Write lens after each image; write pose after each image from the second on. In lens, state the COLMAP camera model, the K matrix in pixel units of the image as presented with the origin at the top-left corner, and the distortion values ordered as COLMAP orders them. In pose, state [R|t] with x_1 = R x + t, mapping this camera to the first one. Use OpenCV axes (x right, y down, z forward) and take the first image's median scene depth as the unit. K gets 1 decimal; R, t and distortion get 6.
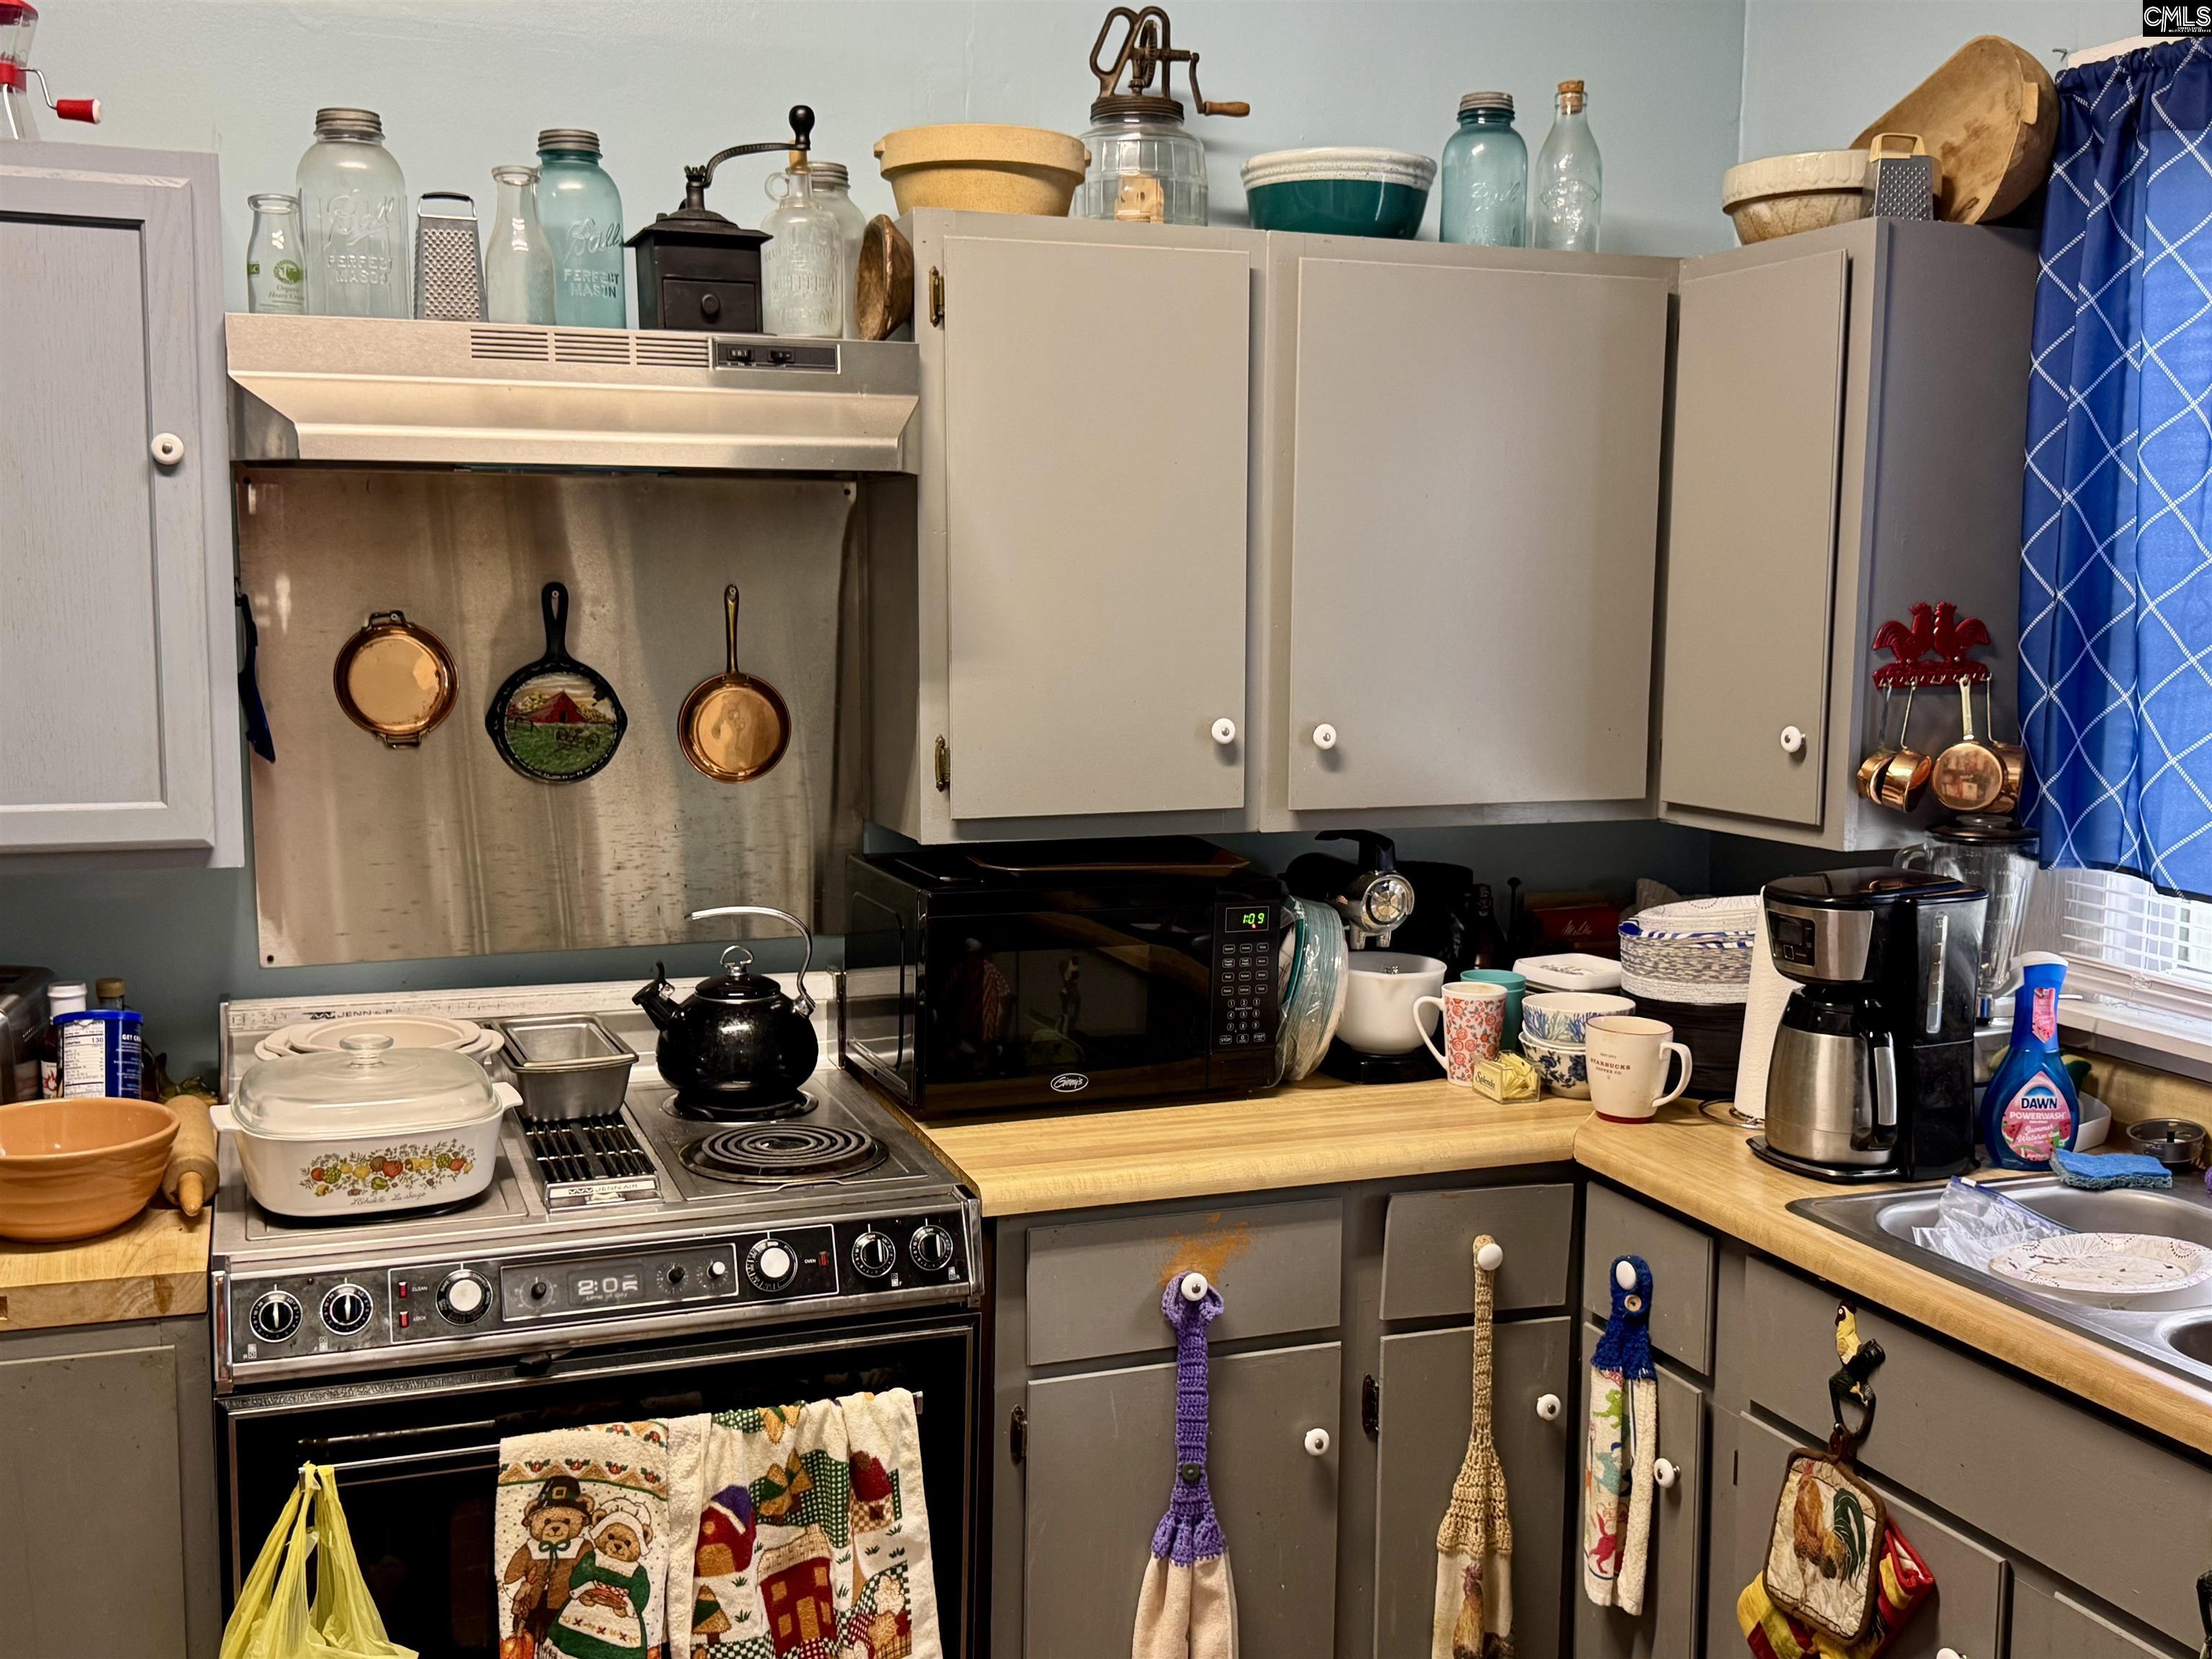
lens RADIAL K [[2219.0, 0, 1097.2], [0, 2219.0, 858.6], [0, 0, 1]] dist [0.060078, 0.000000]
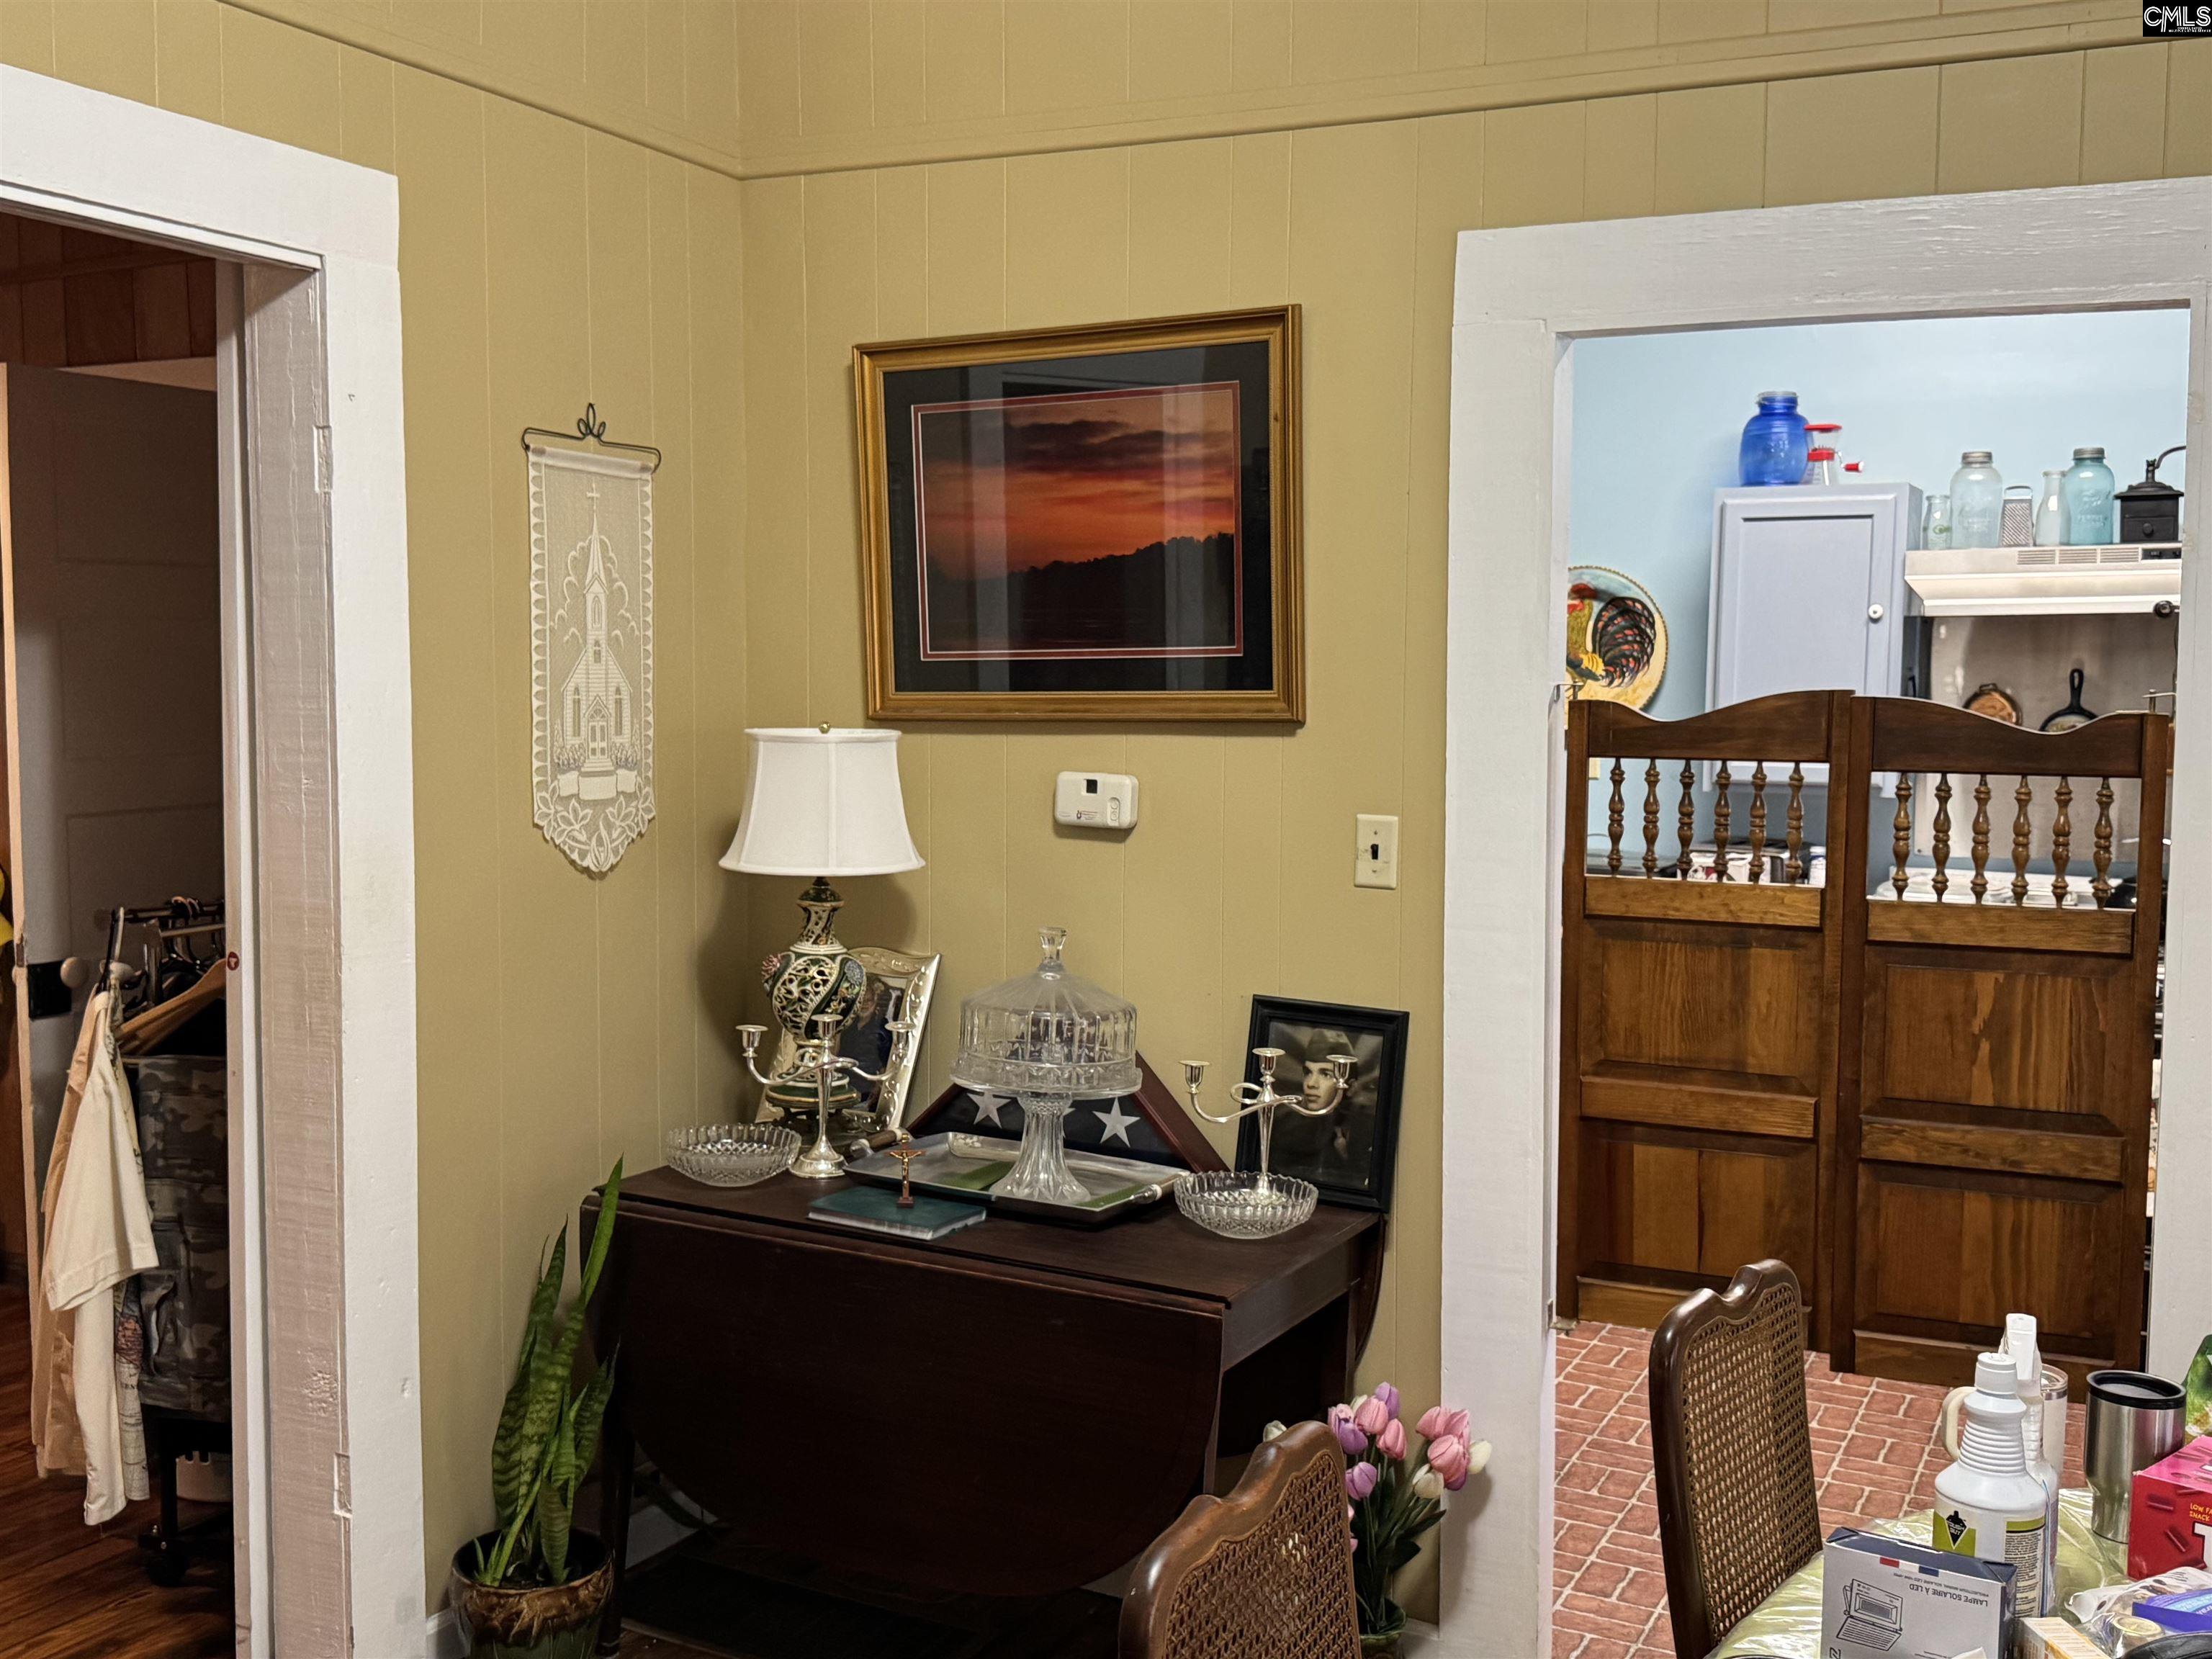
lens RADIAL K [[2314.6, 0, 1105.8], [0, 2314.6, 833.2], [0, 0, 1]] dist [0.111182, 0.000000]
pose [[0.682110, 0.047126, -0.729730, 0.740106], [-0.091676, 0.995559, -0.021400, 0.151753], [0.725480, 0.081496, 0.683401, -1.089091]]
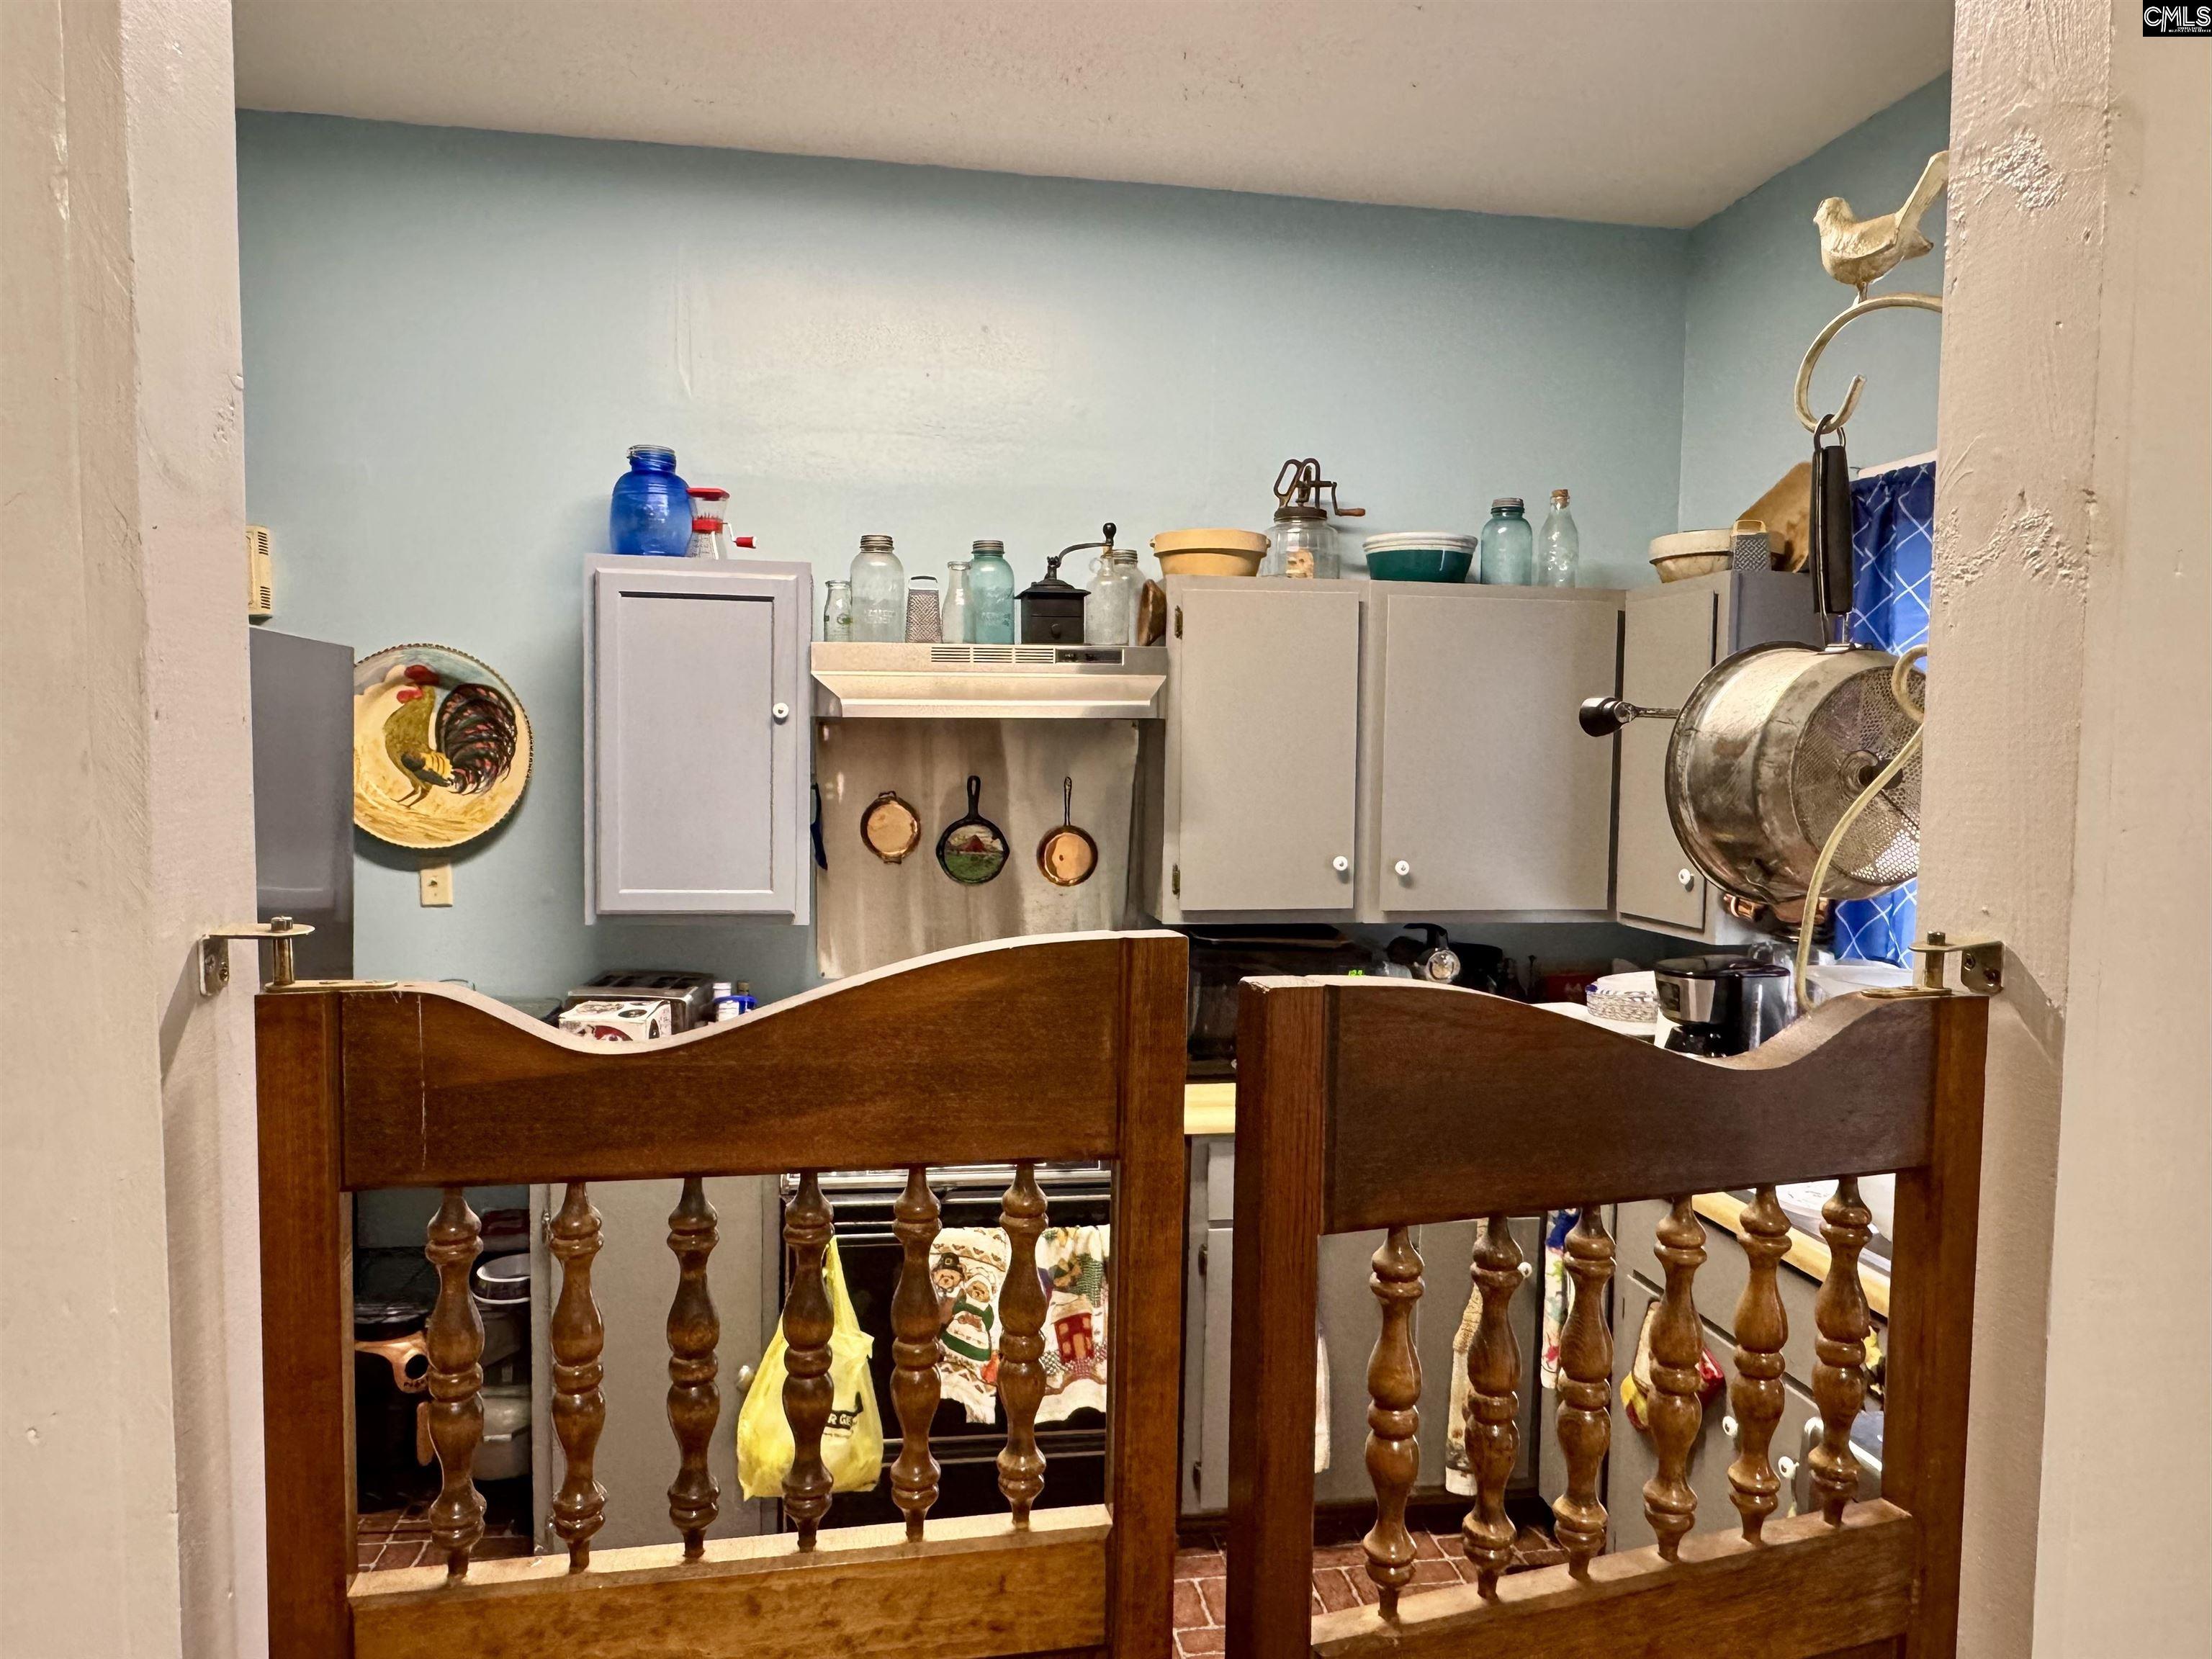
lens RADIAL K [[1417.3, 0, 1054.1], [0, 1417.3, 863.9], [0, 0, 1]] dist [0.014533, 0.001377]
pose [[0.975767, 0.020653, -0.217835, 0.084330], [-0.031638, 0.998391, -0.047062, 0.001747], [0.216512, 0.052814, 0.974850, -0.138293]]
